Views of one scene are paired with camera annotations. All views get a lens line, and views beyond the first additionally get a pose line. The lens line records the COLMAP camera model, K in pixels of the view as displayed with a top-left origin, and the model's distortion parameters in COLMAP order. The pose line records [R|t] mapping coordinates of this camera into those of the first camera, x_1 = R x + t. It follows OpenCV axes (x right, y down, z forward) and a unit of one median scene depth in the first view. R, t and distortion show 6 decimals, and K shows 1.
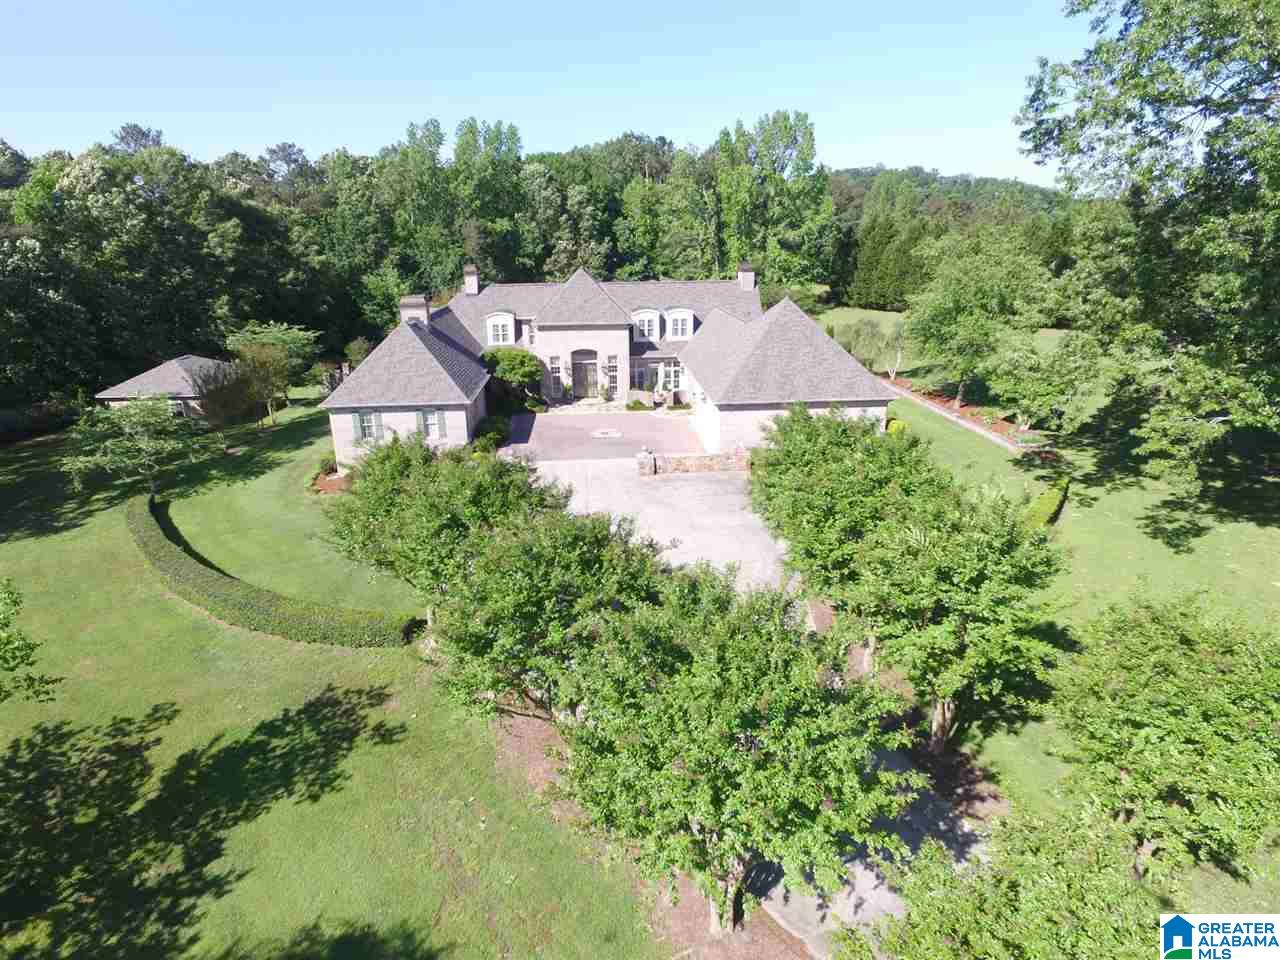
lens RADIAL K [[743.6, 0, 633.5], [0, 743.6, 484.3], [0, 0, 1]] dist [-0.001193, 0.012352]
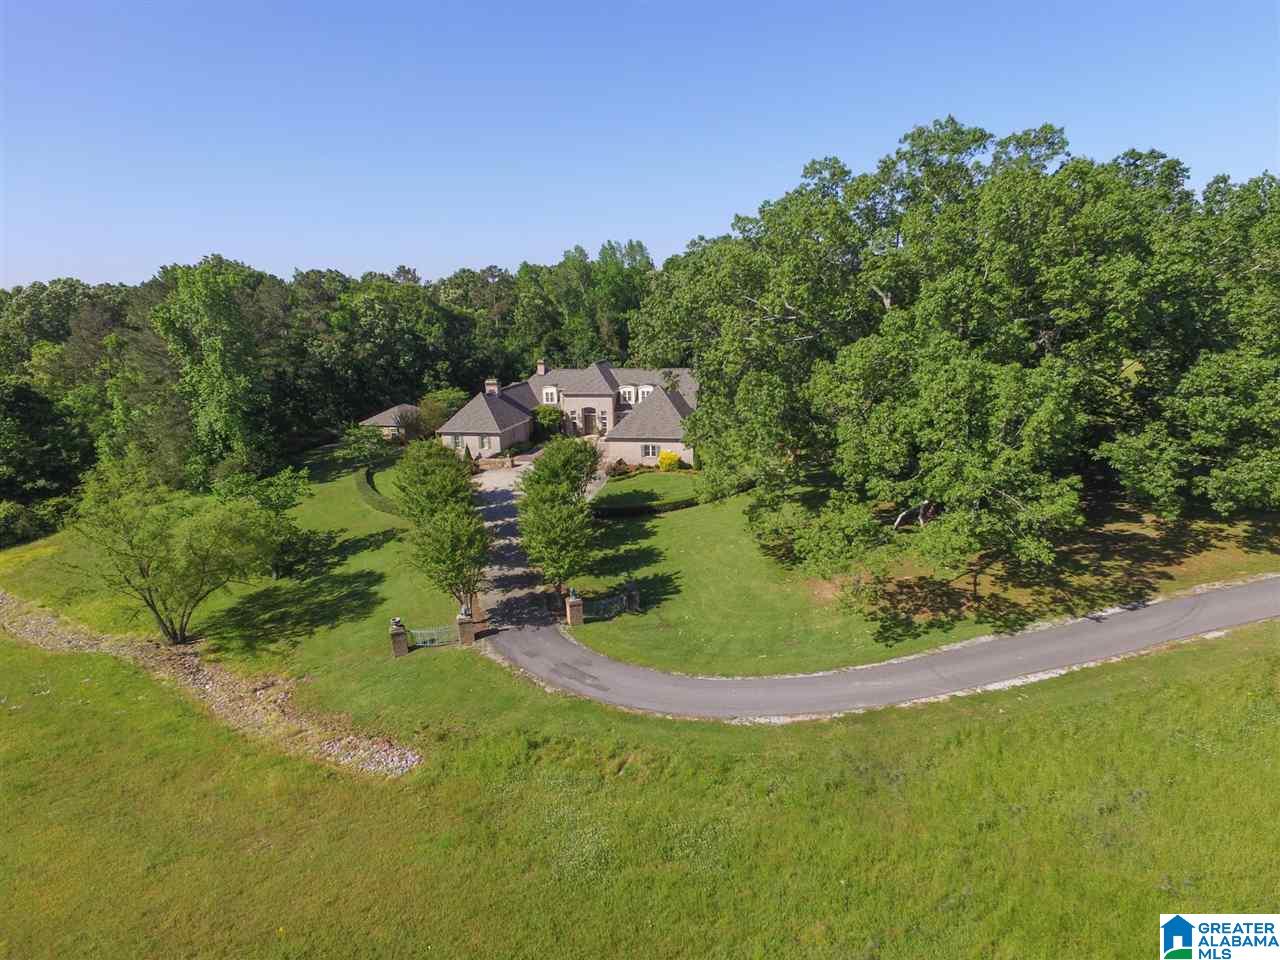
lens RADIAL K [[728.1, 0, 640.0], [0, 728.1, 480.0], [0, 0, 1]] dist [0.061461, 0.000458]
pose [[0.952643, 0.055285, -0.299024, 0.578616], [-0.075382, 0.995576, -0.056087, 0.081127], [0.294601, 0.075971, 0.952596, -0.619465]]
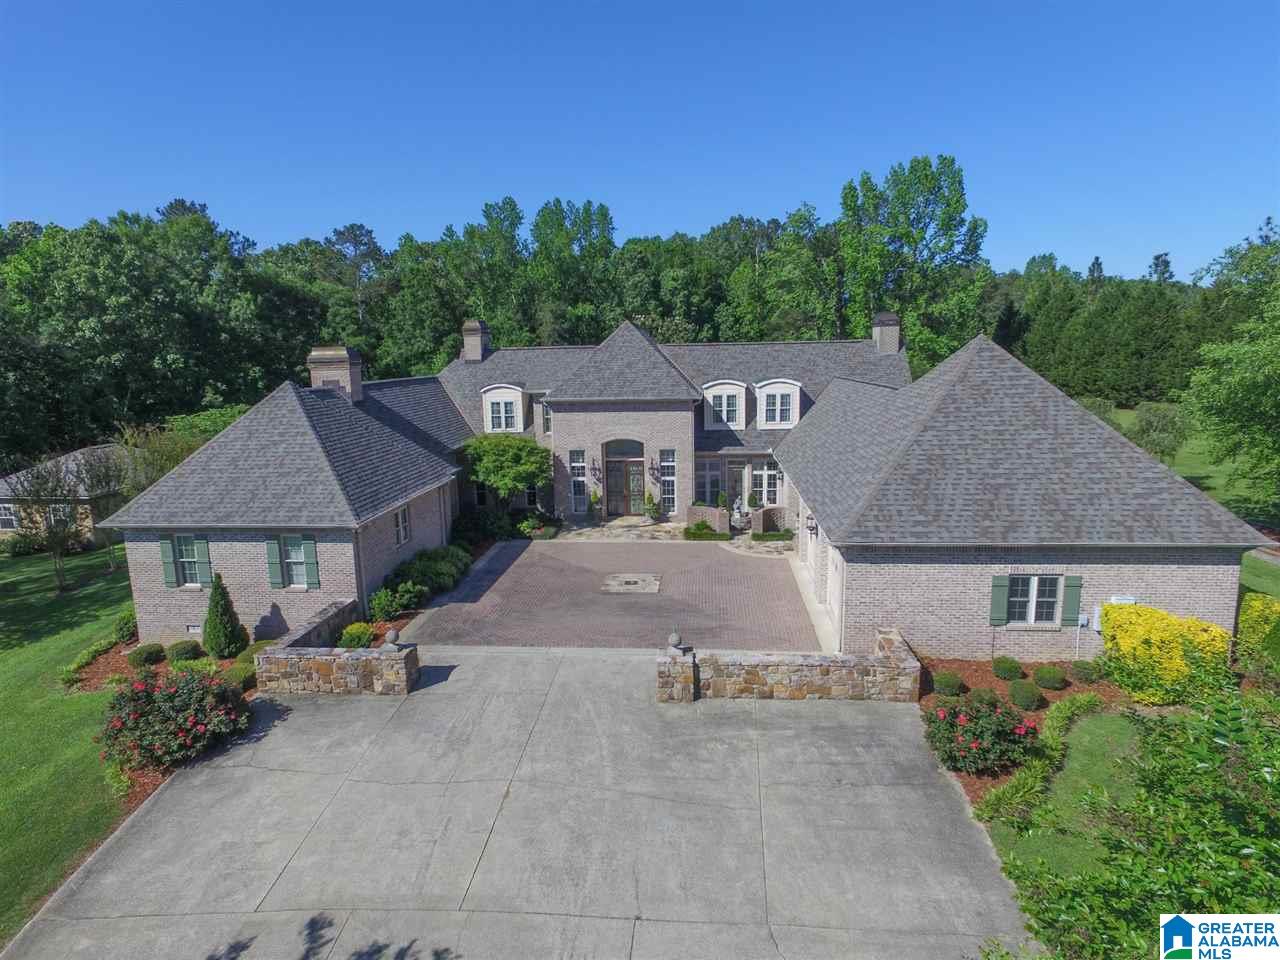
lens RADIAL K [[743.6, 0, 633.5], [0, 743.6, 484.3], [0, 0, 1]] dist [-0.001193, 0.012352]
pose [[0.987497, 0.017889, -0.156619, 0.041923], [-0.040102, 0.989361, -0.139848, -0.054780], [0.152451, 0.144380, 0.977708, 0.379782]]
